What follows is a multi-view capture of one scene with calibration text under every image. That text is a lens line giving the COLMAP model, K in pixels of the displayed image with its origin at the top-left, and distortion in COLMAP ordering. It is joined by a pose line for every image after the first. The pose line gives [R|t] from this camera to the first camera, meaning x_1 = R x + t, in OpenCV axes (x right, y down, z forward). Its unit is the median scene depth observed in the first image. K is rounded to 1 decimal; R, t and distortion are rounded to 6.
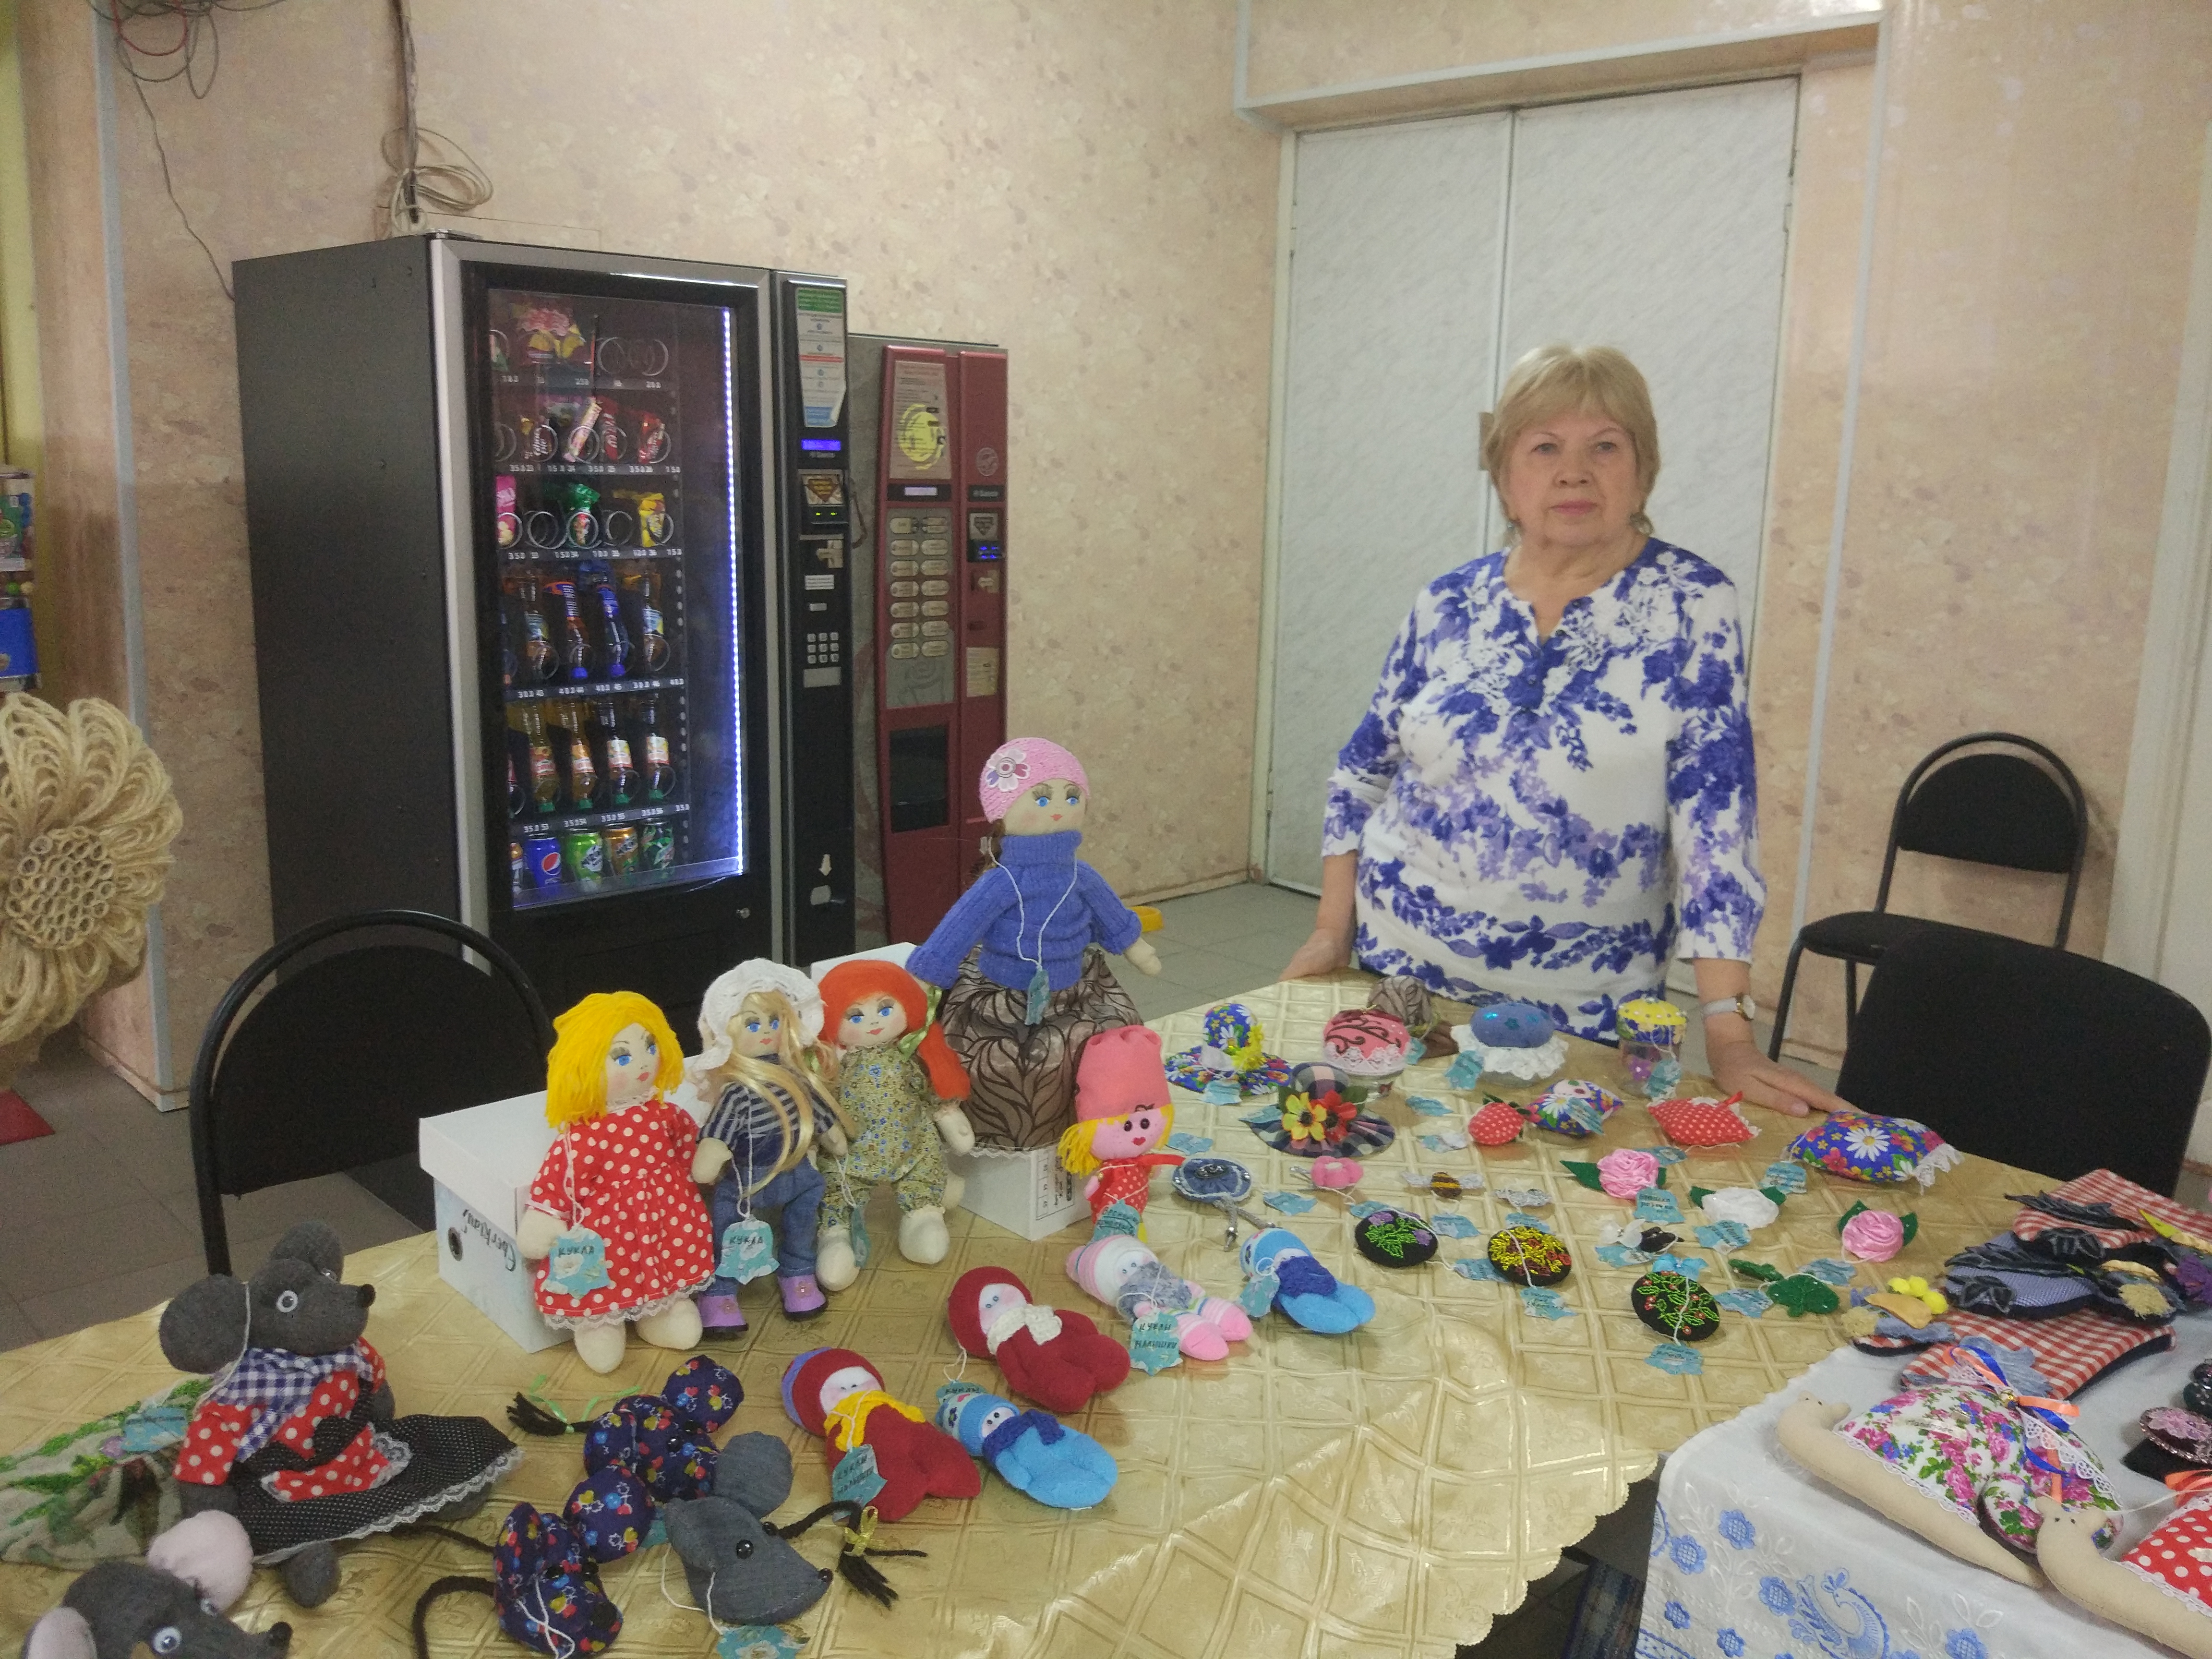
lens RADIAL K [[1944.8, 0, 1106.0], [0, 1944.8, 829.5], [0, 0, 1]] dist [0.000027, 0.003017]
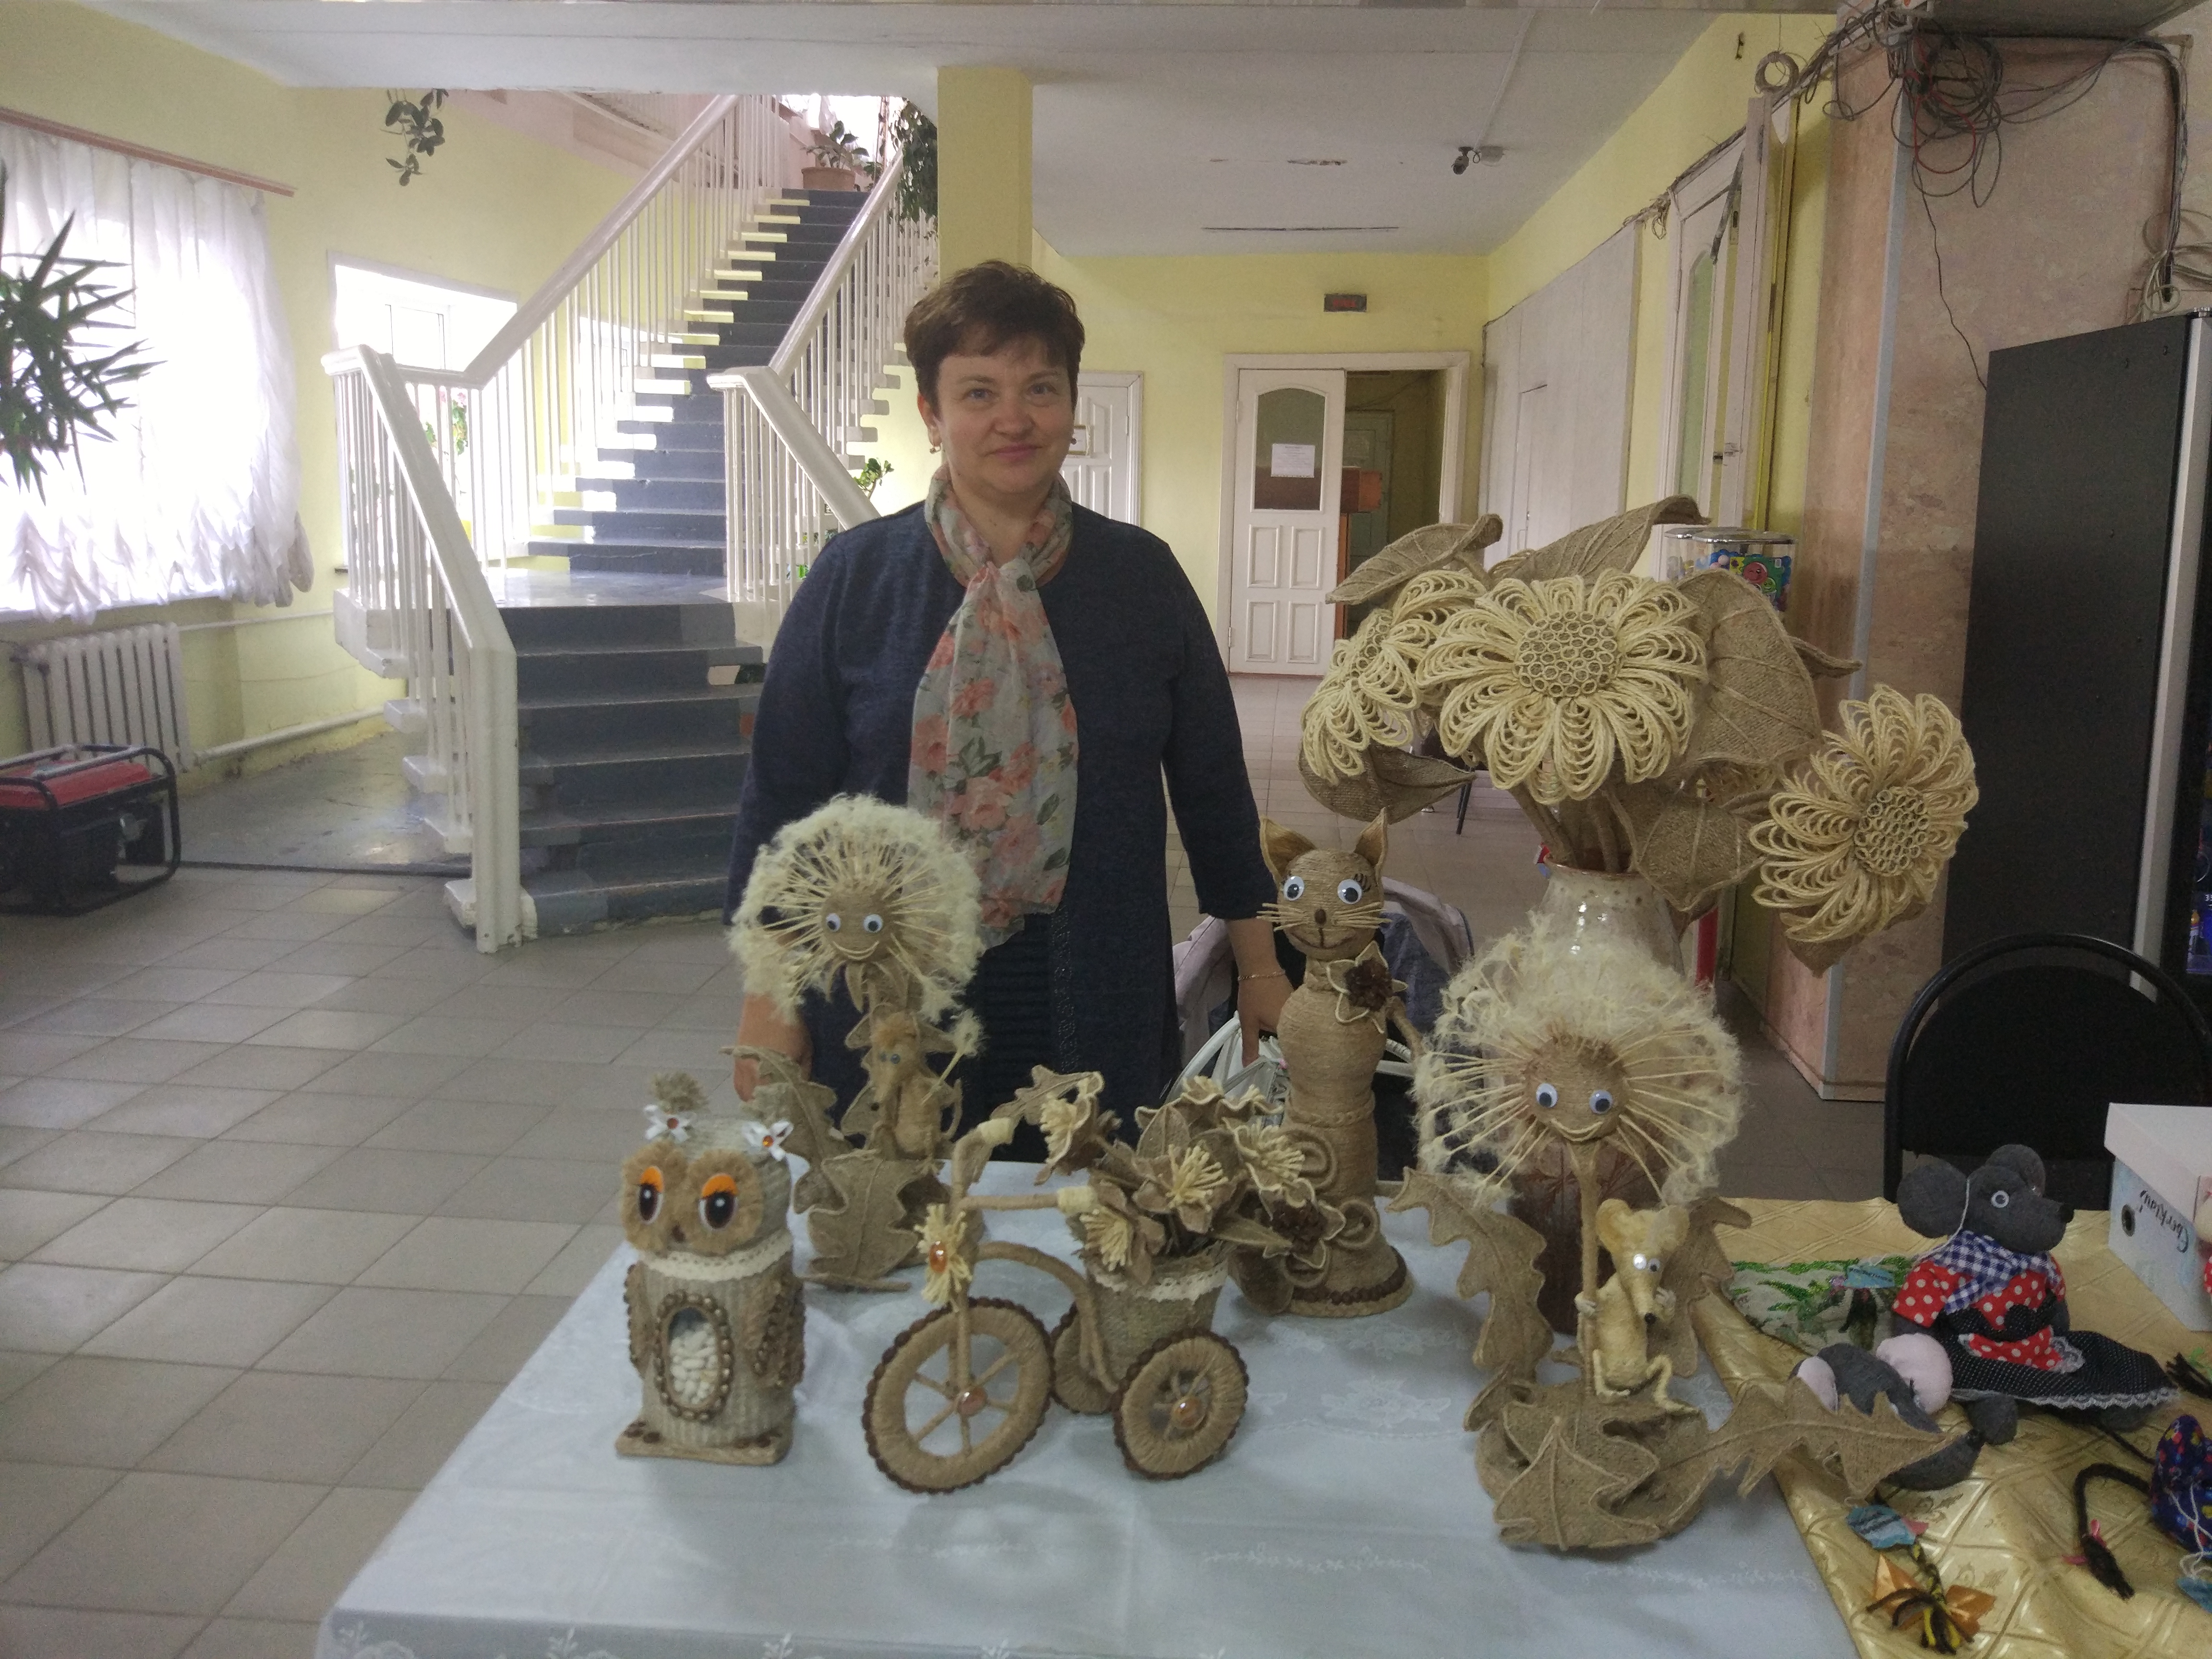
lens RADIAL K [[1911.1, 0, 1106.2], [0, 1911.1, 784.7], [0, 0, 1]] dist [0.045887, -0.093241]
pose [[0.688832, 0.101680, -0.717754, 0.032127], [-0.144250, 0.989540, 0.001744, 0.063558], [0.710424, 0.102335, 0.696294, -0.265566]]
